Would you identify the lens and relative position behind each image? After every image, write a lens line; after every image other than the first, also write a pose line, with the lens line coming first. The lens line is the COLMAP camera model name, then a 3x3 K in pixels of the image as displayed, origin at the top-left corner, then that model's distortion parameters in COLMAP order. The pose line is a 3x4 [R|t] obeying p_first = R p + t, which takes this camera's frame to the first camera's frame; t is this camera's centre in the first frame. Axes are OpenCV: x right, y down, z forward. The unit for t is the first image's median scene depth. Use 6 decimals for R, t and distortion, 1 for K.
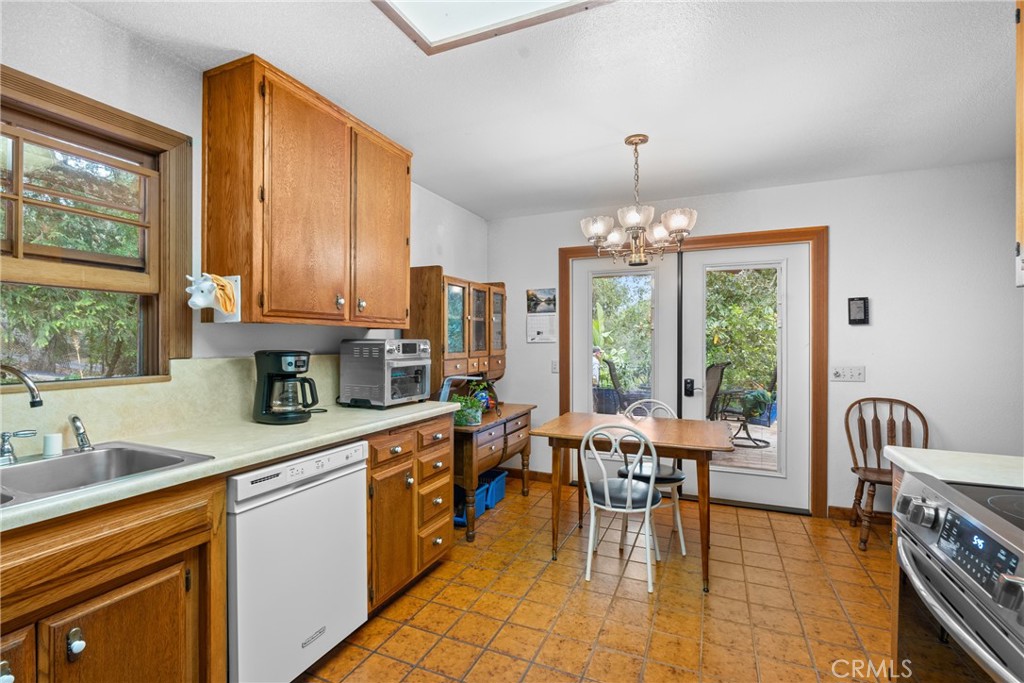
lens RADIAL K [[464.1, 0, 509.6], [0, 464.1, 344.7], [0, 0, 1]] dist [-0.003985, 0.000277]
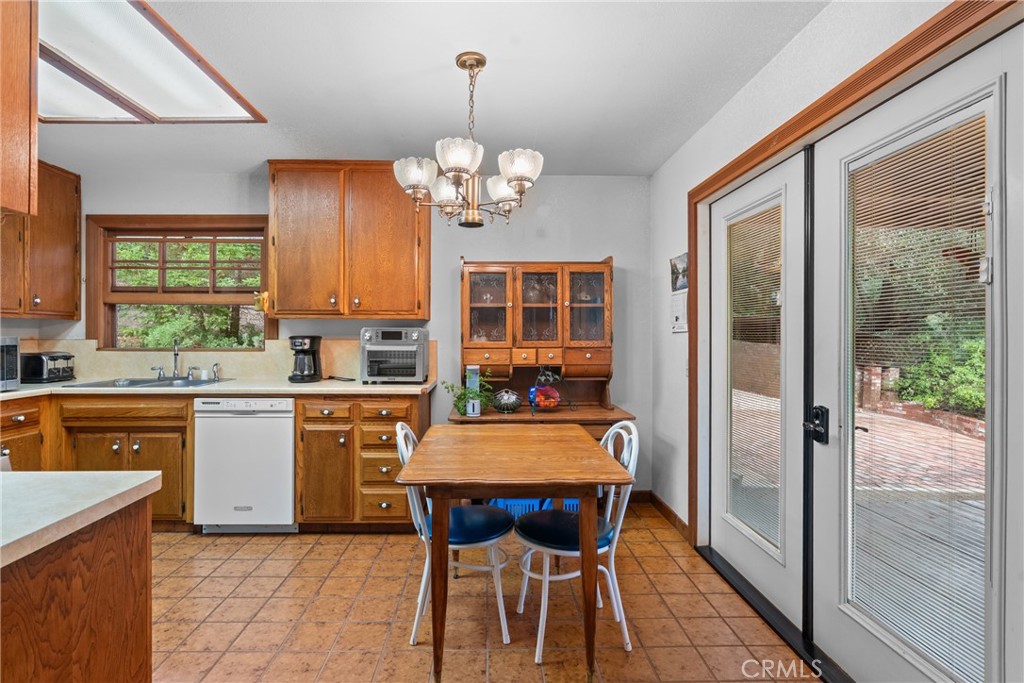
lens RADIAL K [[506.9, 0, 493.2], [0, 506.9, 335.4], [0, 0, 1]] dist [-0.001616, -0.000270]
pose [[0.418561, 0.004627, -0.908177, 1.236985], [-0.009654, 0.999953, 0.000645, 0.004615], [0.908138, 0.008497, 0.418586, 0.819547]]
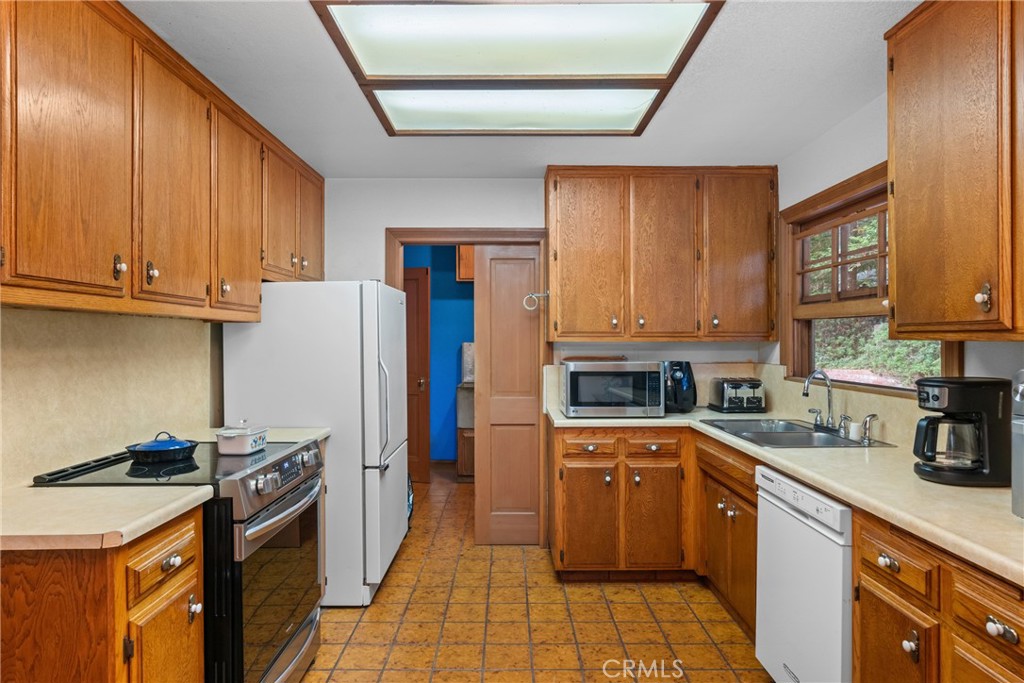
lens RADIAL K [[589.2, 0, 508.0], [0, 589.2, 341.0], [0, 0, 1]] dist [-0.003896, -0.000032]
pose [[-0.913349, 0.004355, -0.407155, 0.463519], [-0.000049, 0.999942, 0.010803, -0.049831], [0.407179, 0.009887, -0.913295, 1.450238]]
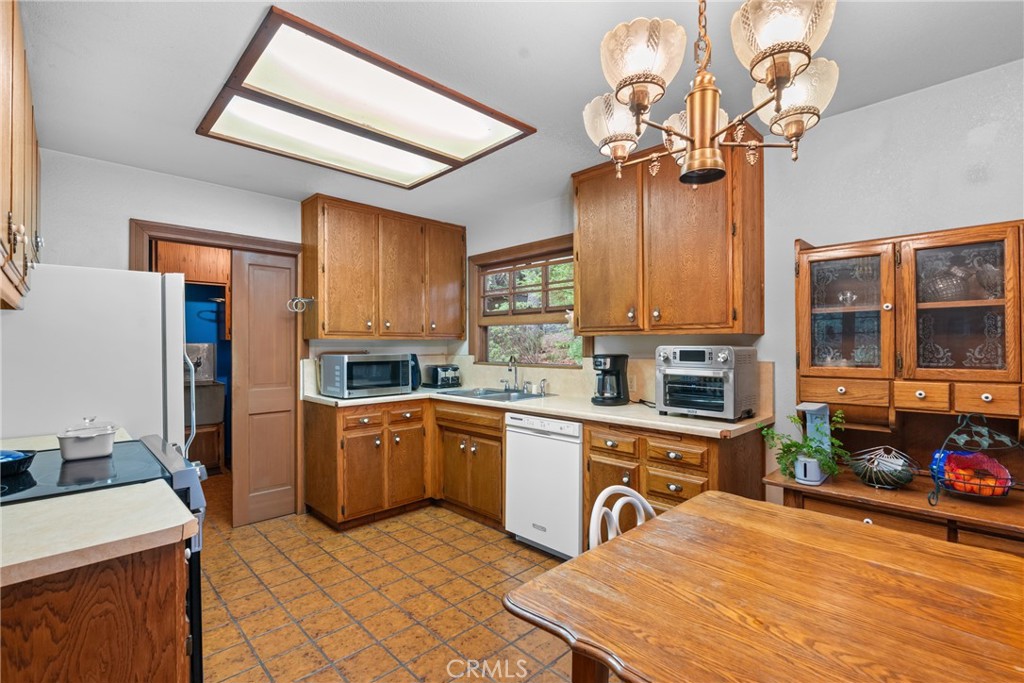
lens RADIAL K [[464.1, 0, 509.6], [0, 464.1, 344.7], [0, 0, 1]] dist [-0.003985, 0.000277]
pose [[-0.370670, 0.001913, -0.928762, 0.896000], [-0.003733, 0.999987, 0.003550, -0.018982], [0.928757, 0.004783, -0.370658, 1.180740]]
